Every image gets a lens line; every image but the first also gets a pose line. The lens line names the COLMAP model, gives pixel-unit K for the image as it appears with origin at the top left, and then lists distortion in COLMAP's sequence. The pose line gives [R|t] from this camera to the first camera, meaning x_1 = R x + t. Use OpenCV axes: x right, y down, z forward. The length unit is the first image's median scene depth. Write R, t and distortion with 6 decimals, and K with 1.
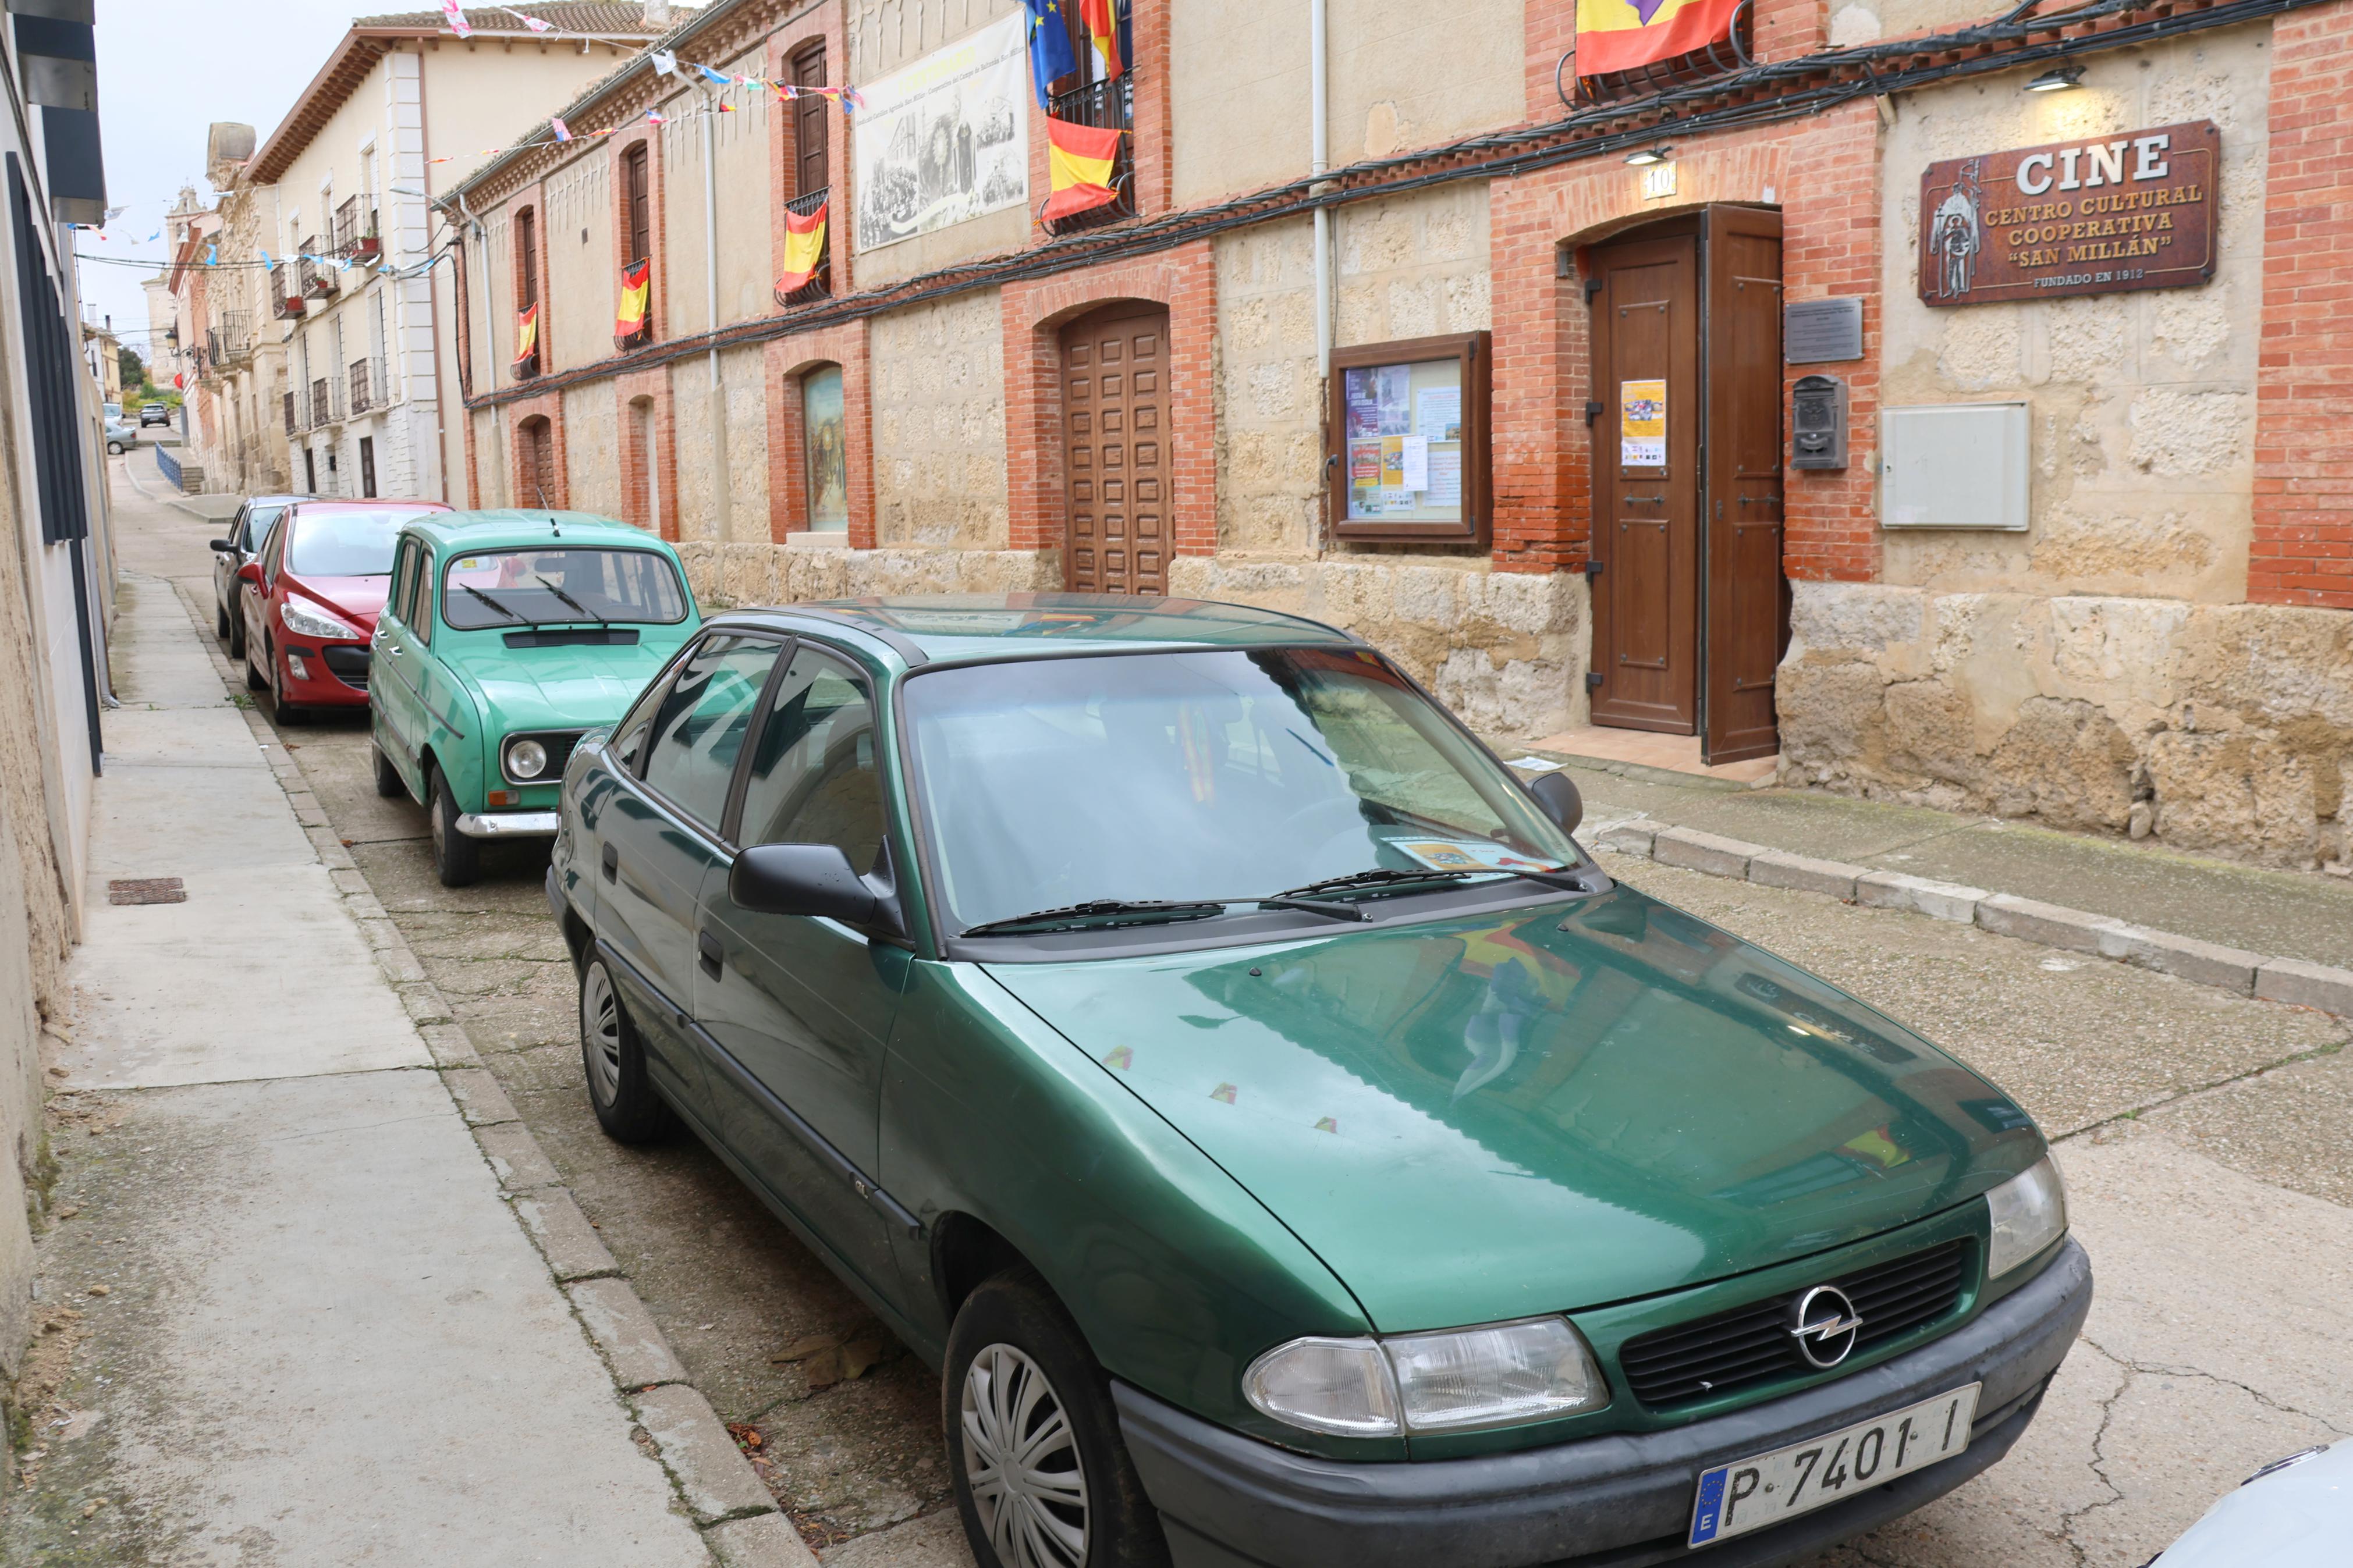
lens RADIAL K [[2017.0, 0, 1165.6], [0, 2017.0, 784.0], [0, 0, 1]] dist [-0.168366, 0.151427]
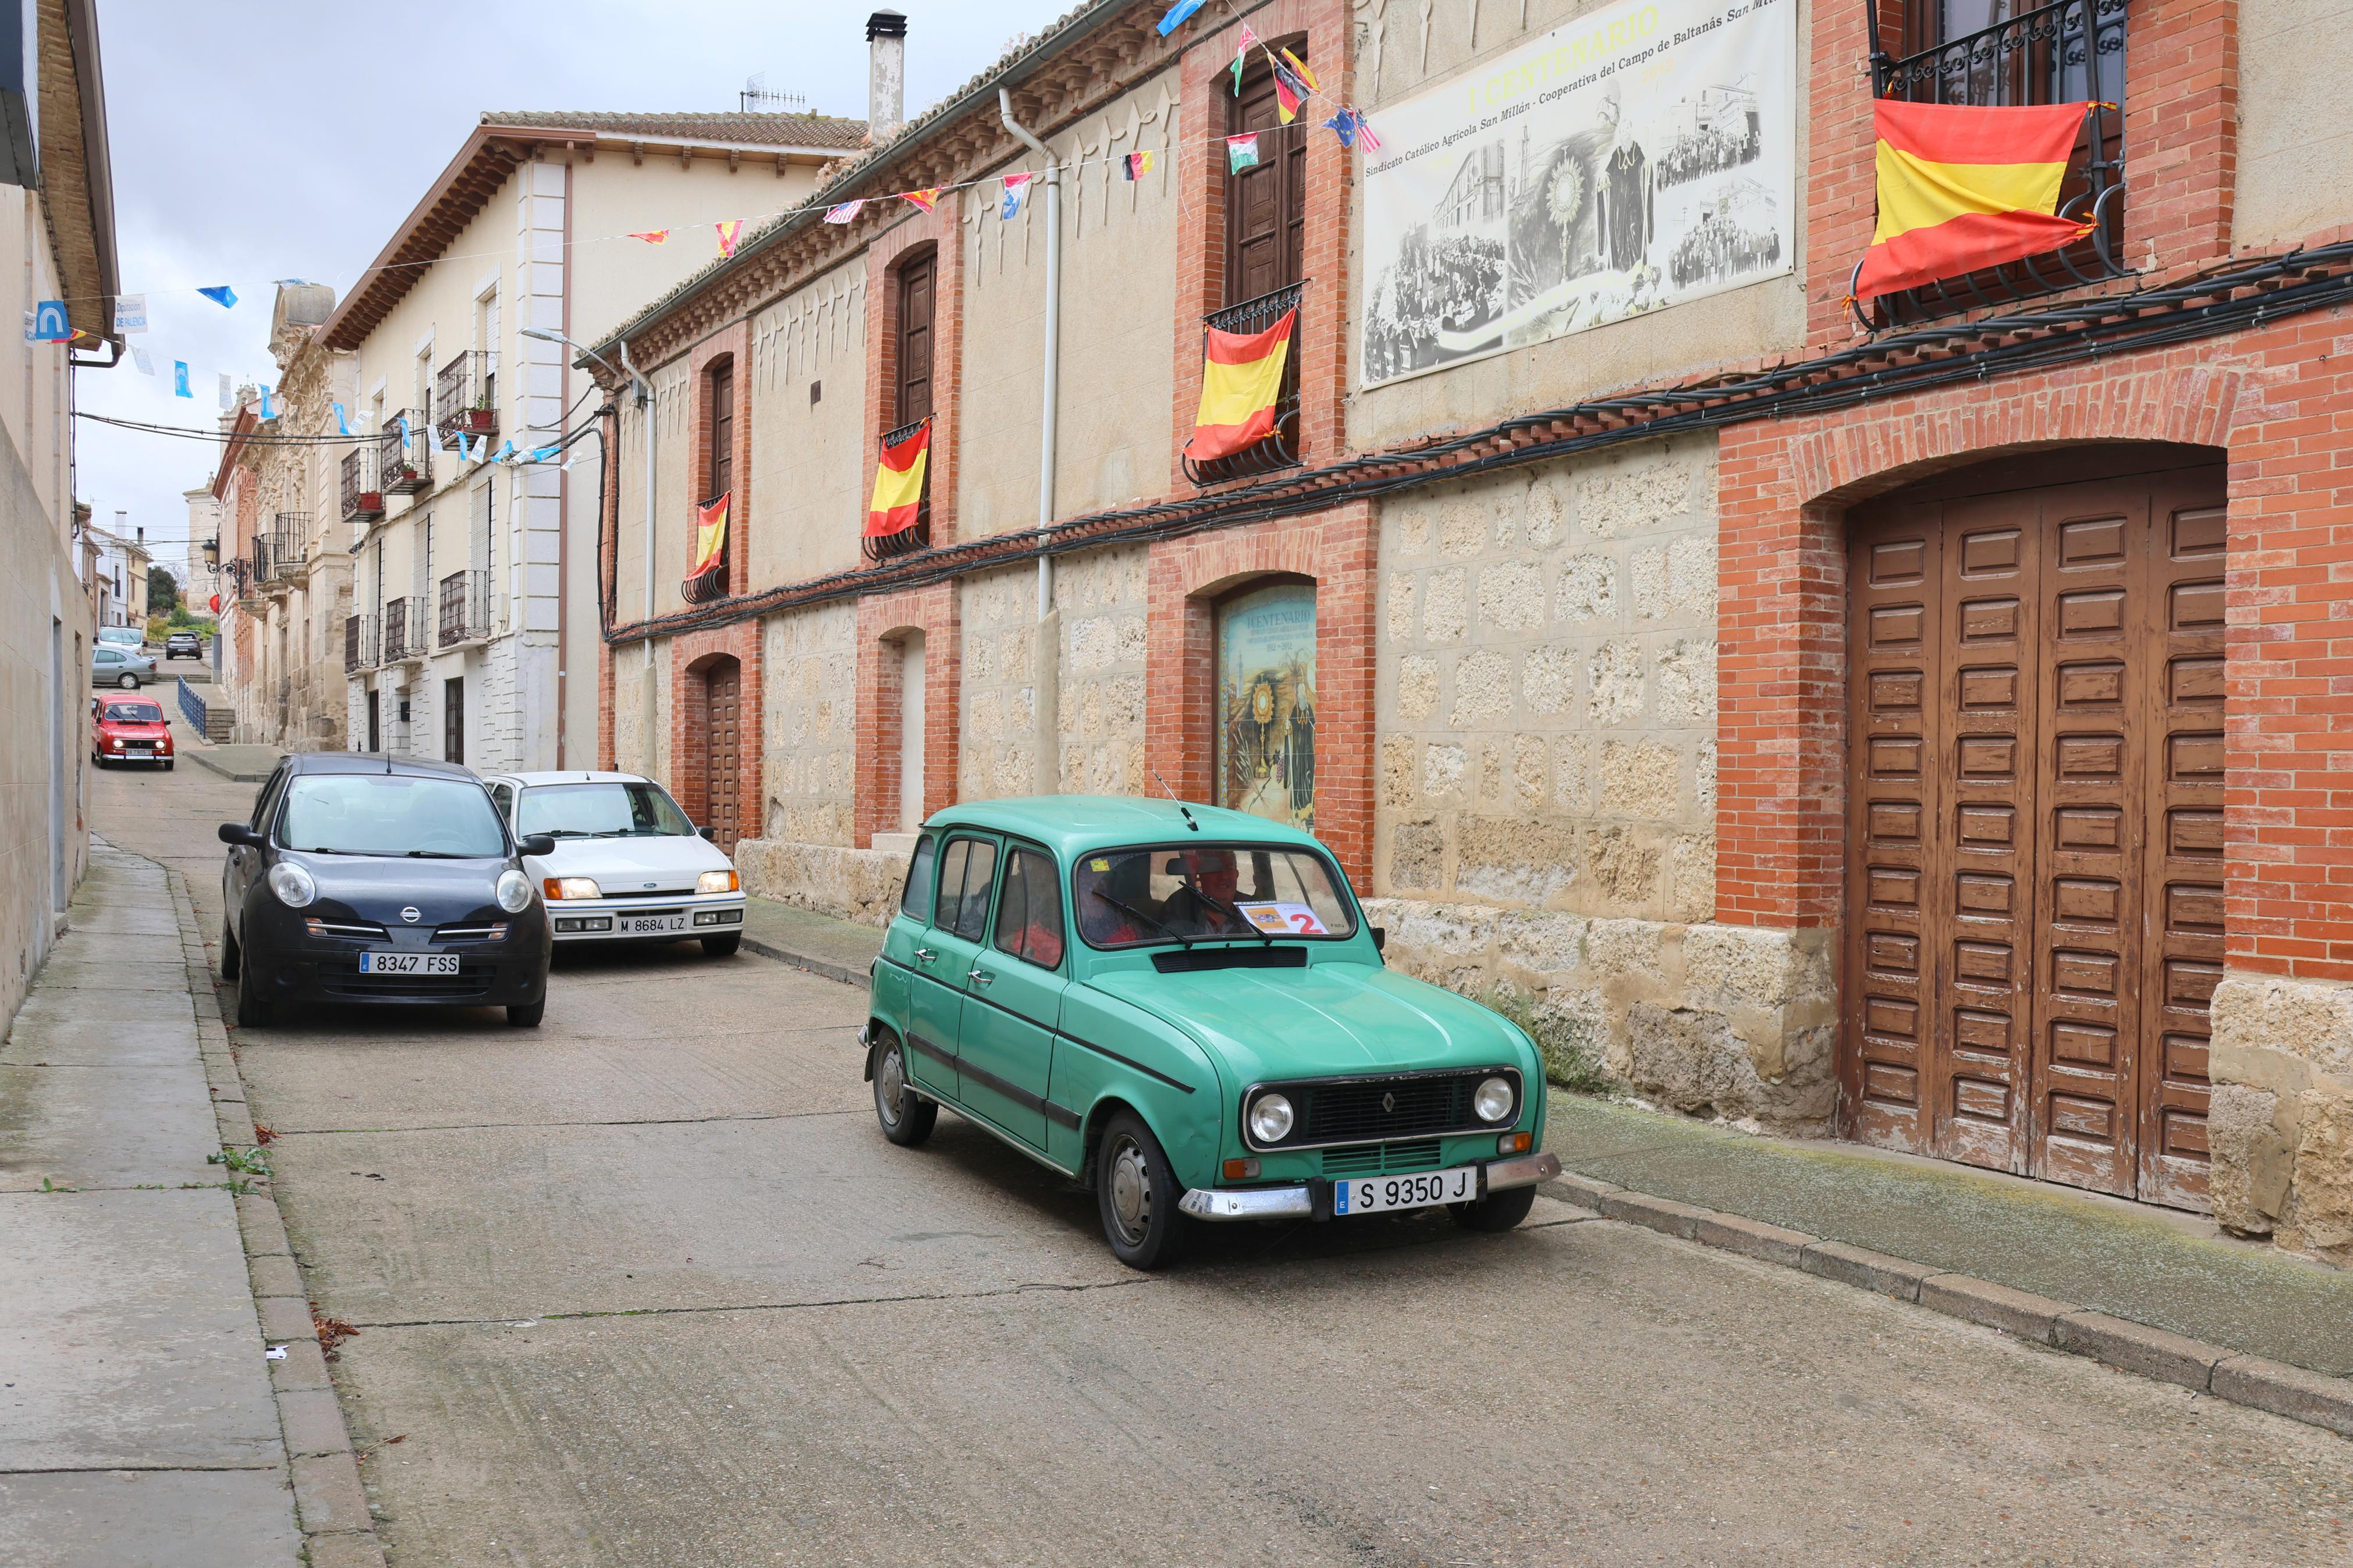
lens RADIAL K [[2404.2, 0, 1176.5], [0, 2404.2, 784.0], [0, 0, 1]] dist [-0.104507, 0.253440]
pose [[0.996367, 0.035199, -0.077543, -0.103518], [-0.046052, 0.988659, -0.142941, -0.033955], [0.071633, 0.145993, 0.986689, 0.219217]]
